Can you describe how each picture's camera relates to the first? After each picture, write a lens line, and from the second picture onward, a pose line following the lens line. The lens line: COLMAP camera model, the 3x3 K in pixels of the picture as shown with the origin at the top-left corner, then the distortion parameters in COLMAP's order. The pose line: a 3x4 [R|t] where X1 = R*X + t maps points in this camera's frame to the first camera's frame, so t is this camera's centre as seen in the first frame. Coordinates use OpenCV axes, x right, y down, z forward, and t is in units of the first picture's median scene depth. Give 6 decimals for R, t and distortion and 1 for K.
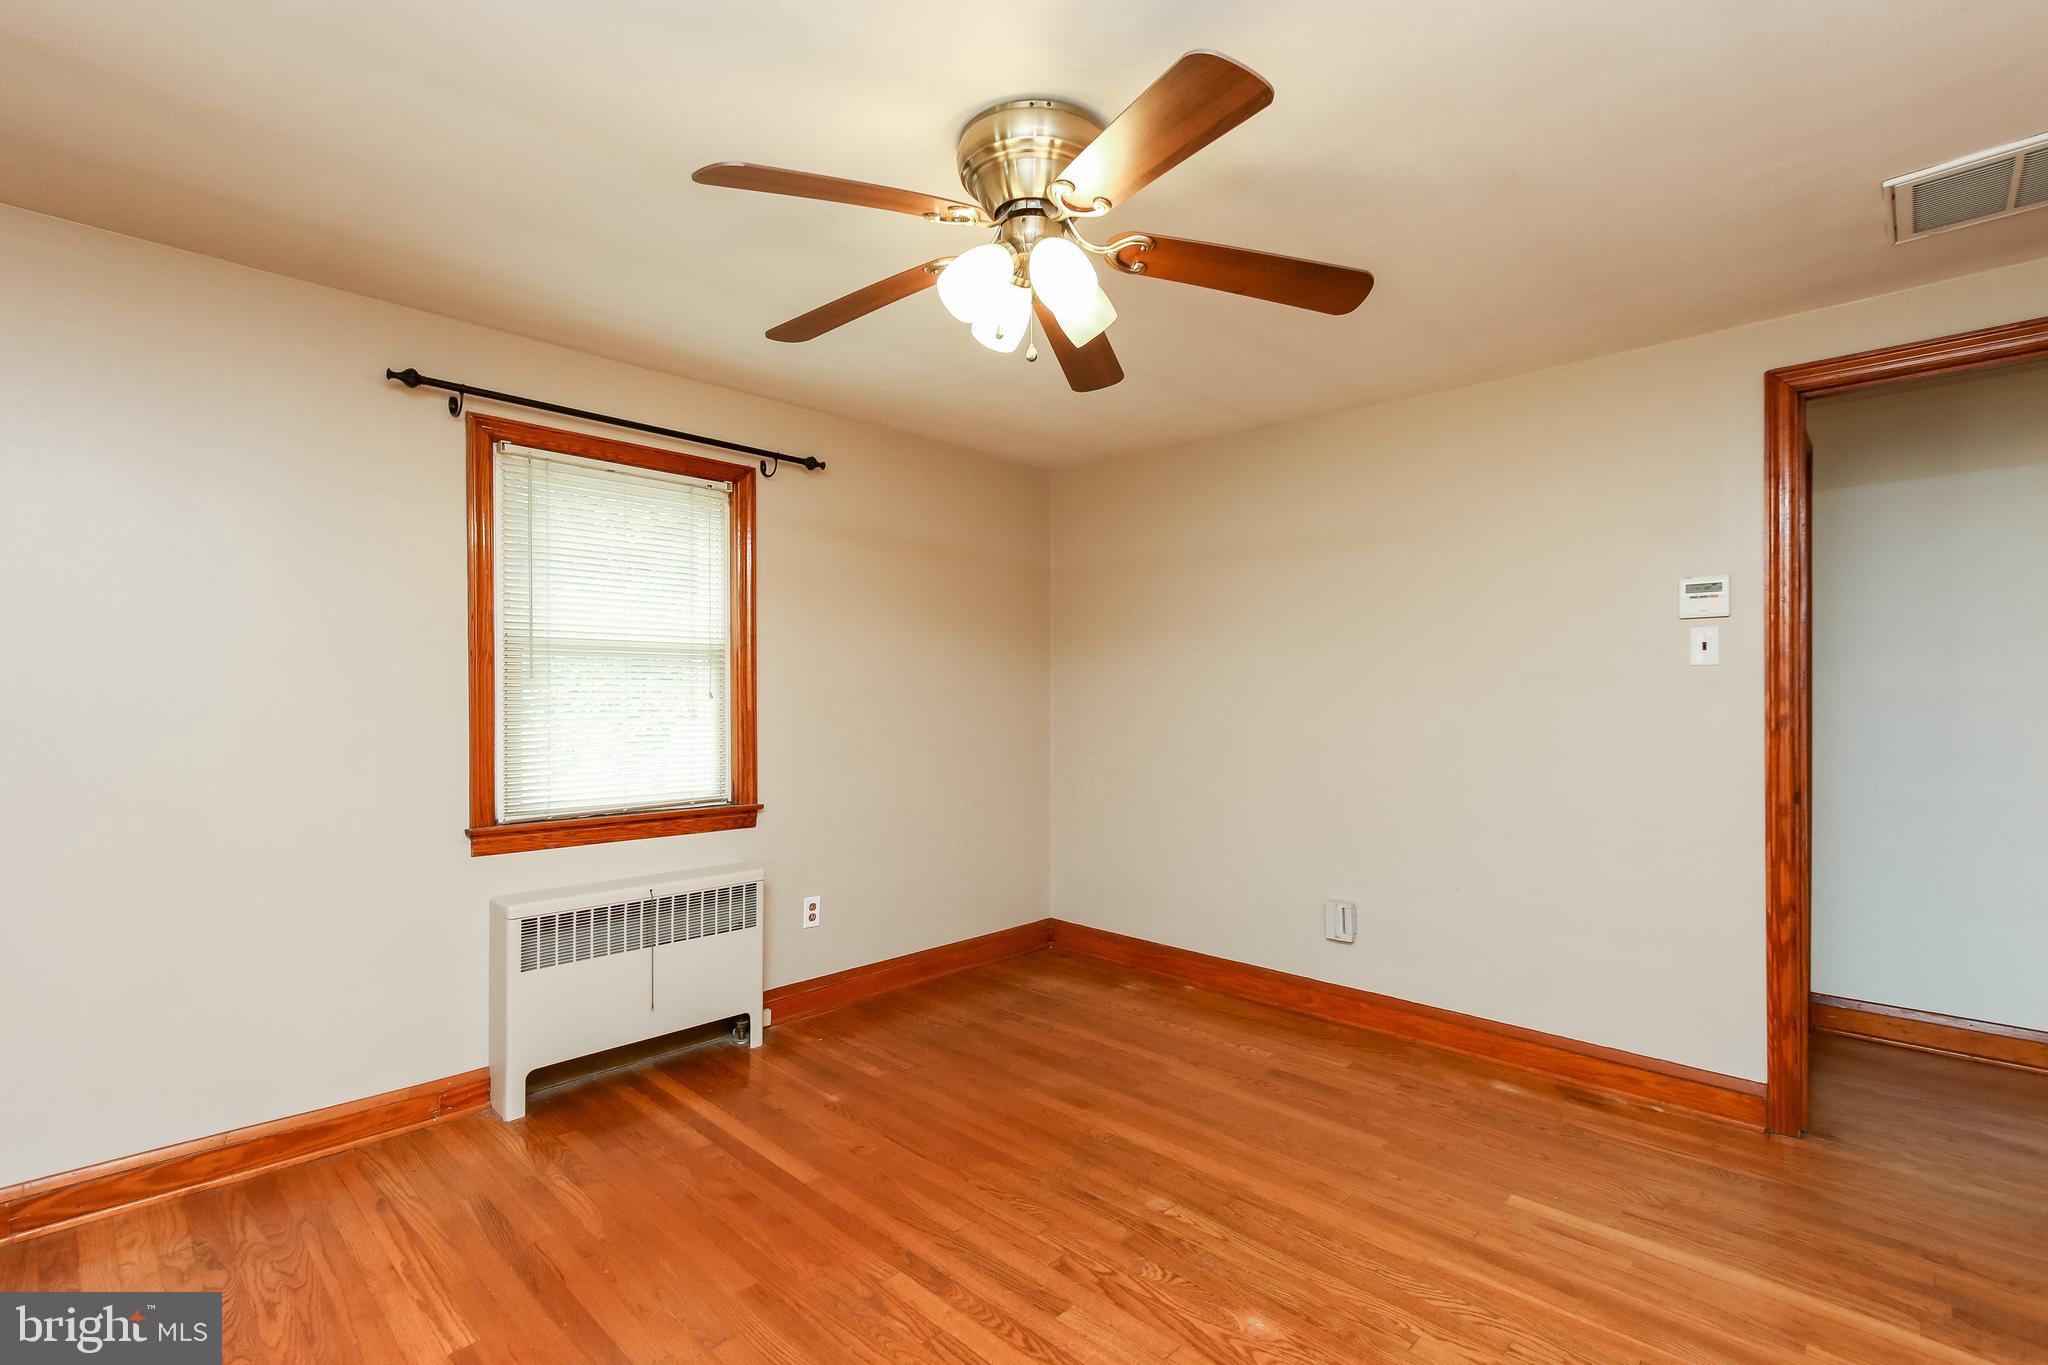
lens RADIAL K [[966.3, 0, 990.3], [0, 966.3, 700.7], [0, 0, 1]] dist [-0.000359, 0.000332]
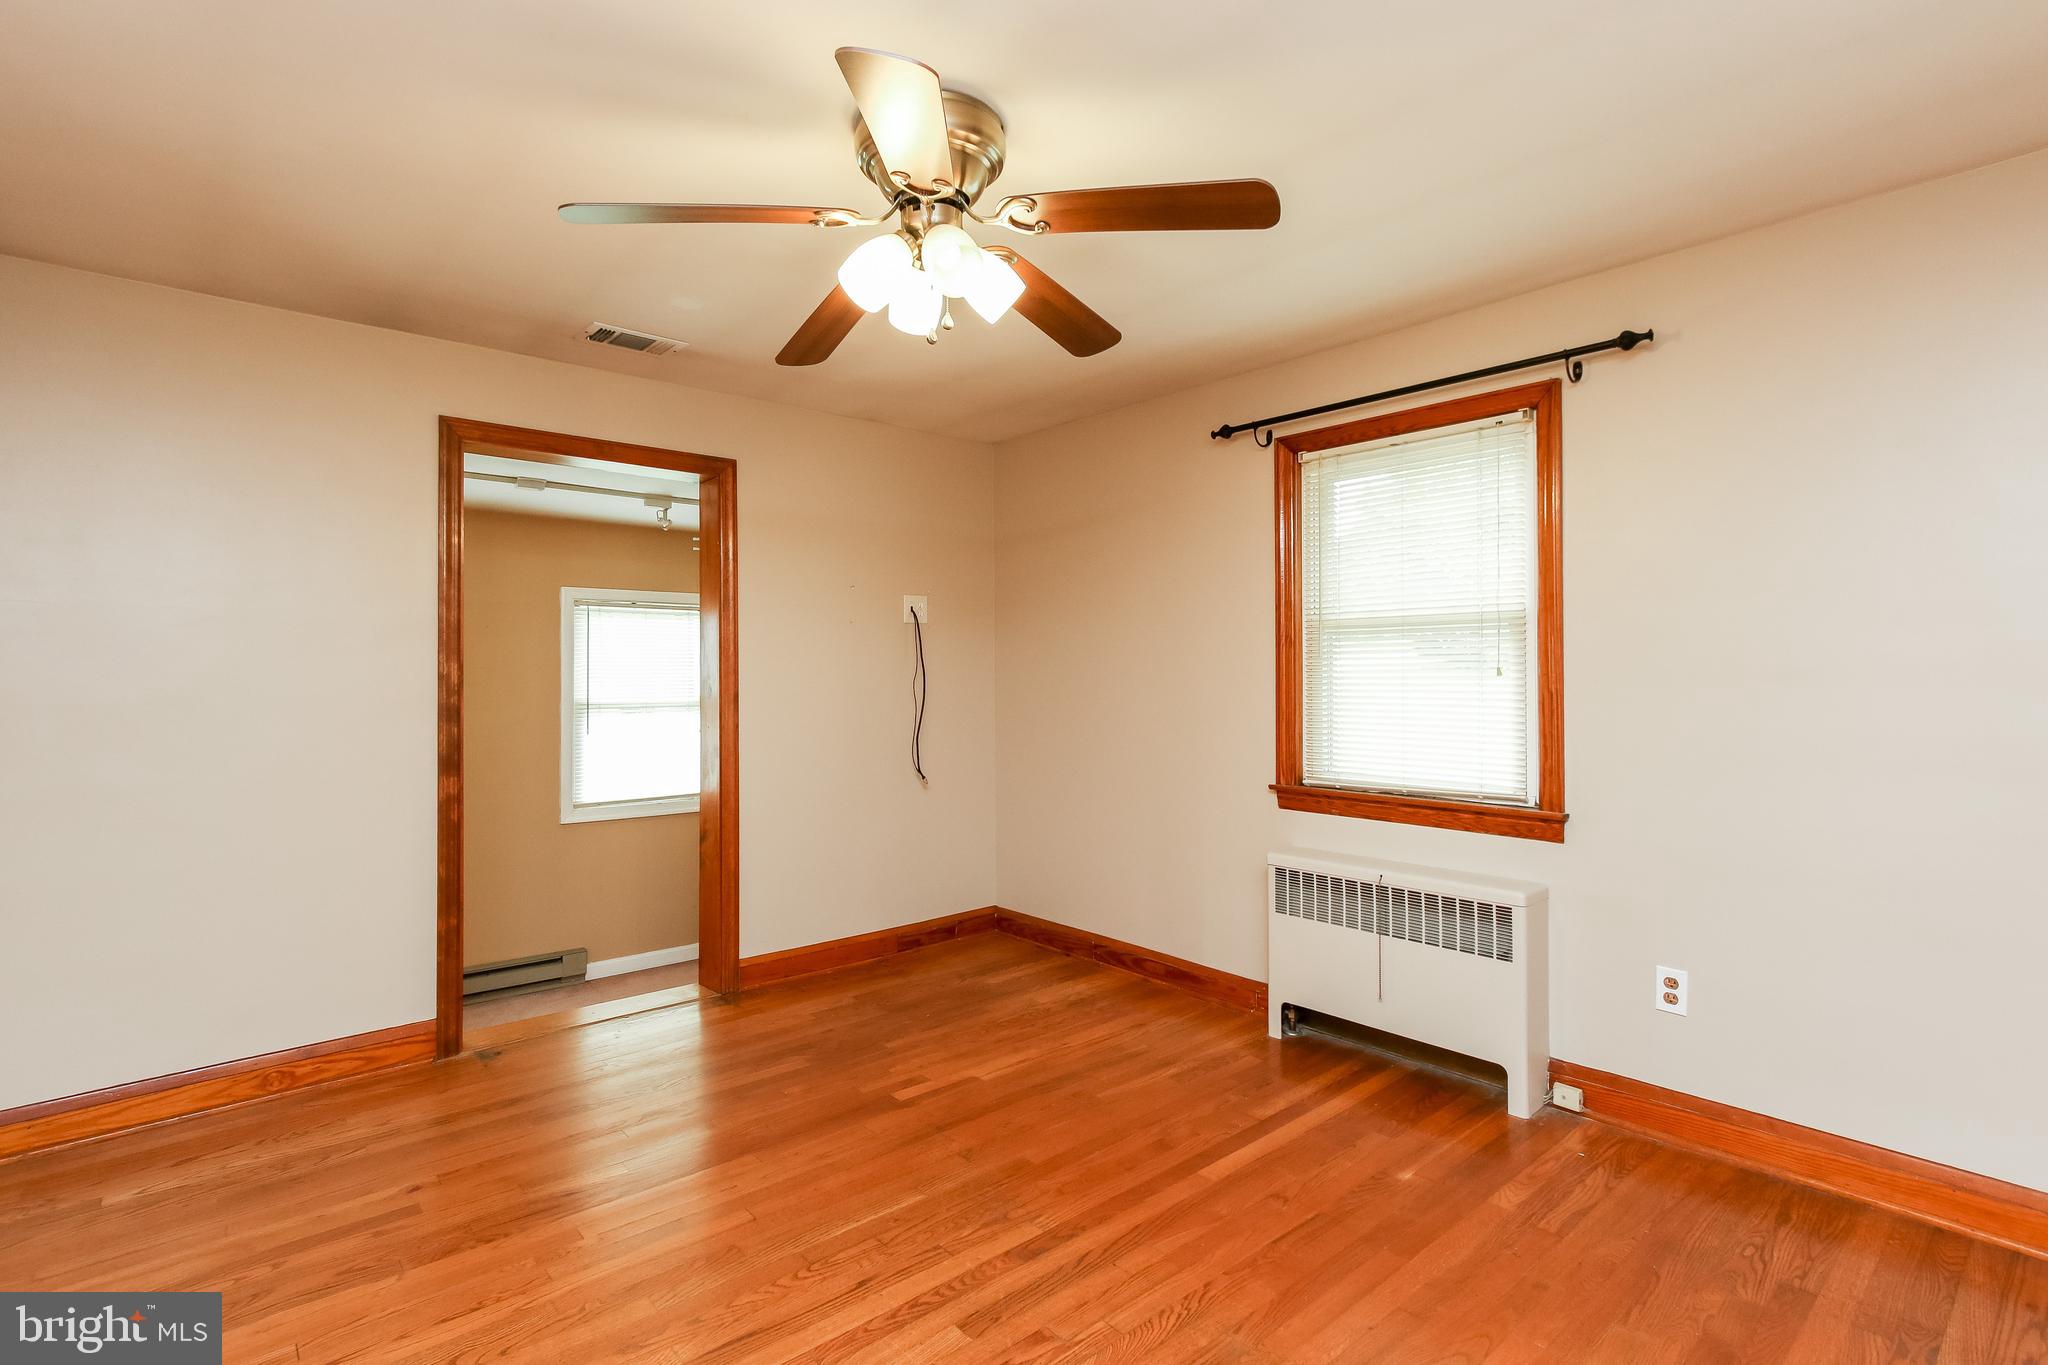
lens RADIAL K [[966.3, 0, 1011.3], [0, 966.3, 676.2], [0, 0, 1]] dist [-0.000359, 0.000332]
pose [[-0.078008, -0.001349, -0.996952, 0.663637], [-0.005826, 0.999983, -0.000897, 0.001322], [0.996936, 0.005738, -0.078014, 0.740092]]
